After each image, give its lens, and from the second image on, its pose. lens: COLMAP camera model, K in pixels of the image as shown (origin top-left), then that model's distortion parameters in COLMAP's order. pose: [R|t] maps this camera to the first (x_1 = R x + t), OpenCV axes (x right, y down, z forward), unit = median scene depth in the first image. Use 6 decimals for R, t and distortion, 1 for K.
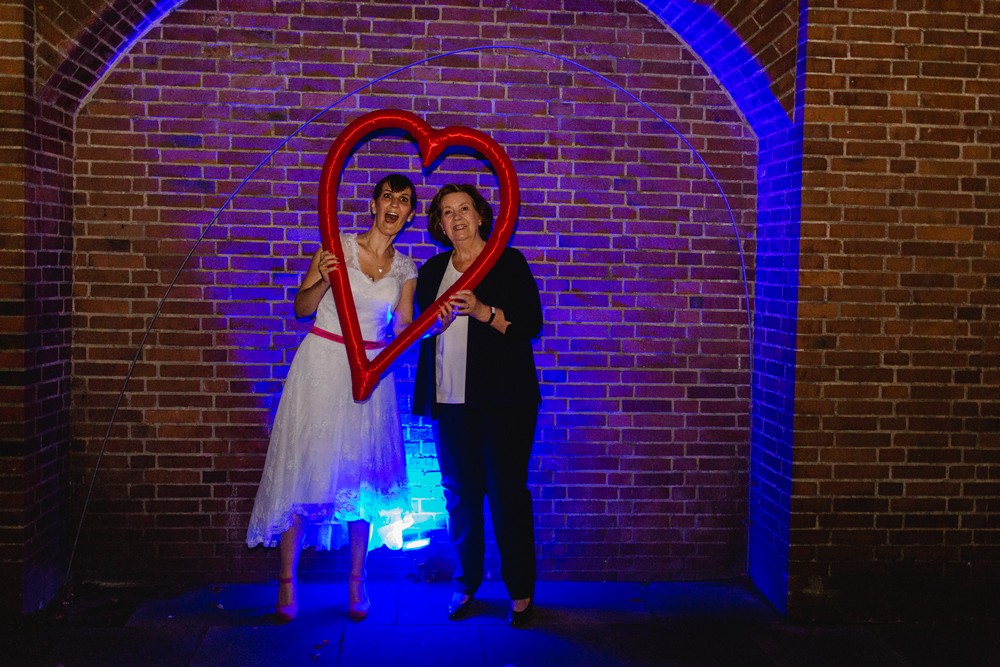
lens RADIAL K [[1027.6, 0, 500.0], [0, 1027.6, 333.5], [0, 0, 1]] dist [0.020043, 0.008983]
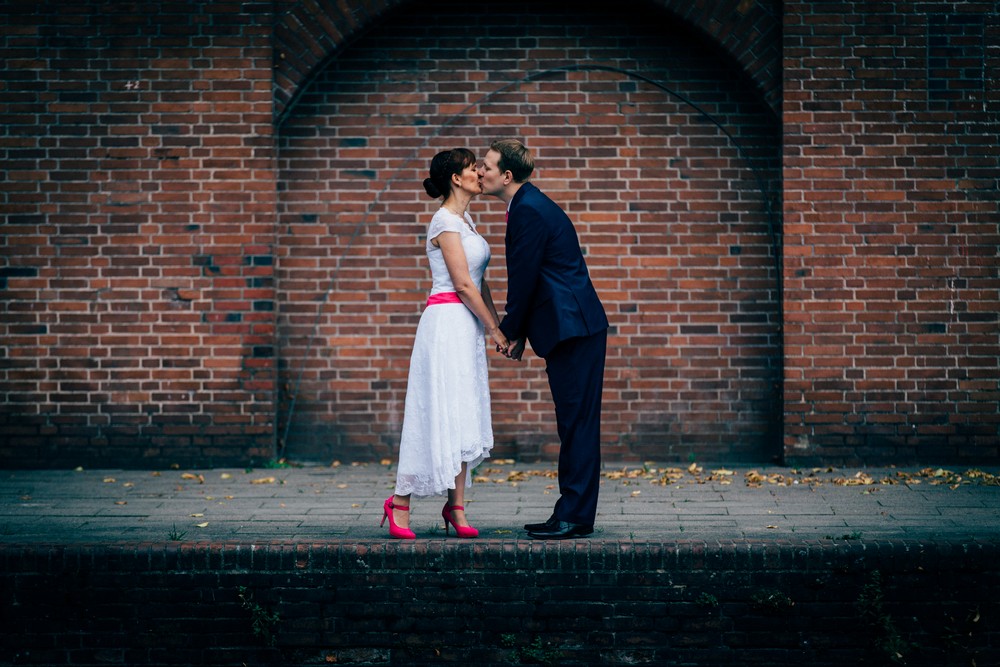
lens RADIAL K [[5758.4, 0, 500.0], [0, 5758.4, 333.5], [0, 0, 1]] dist [0.152679, 3.031734]
pose [[0.995314, -0.023858, -0.093702, 0.605010], [0.018756, 0.998312, -0.054959, 0.496792], [0.094855, 0.052944, 0.994082, -6.636758]]
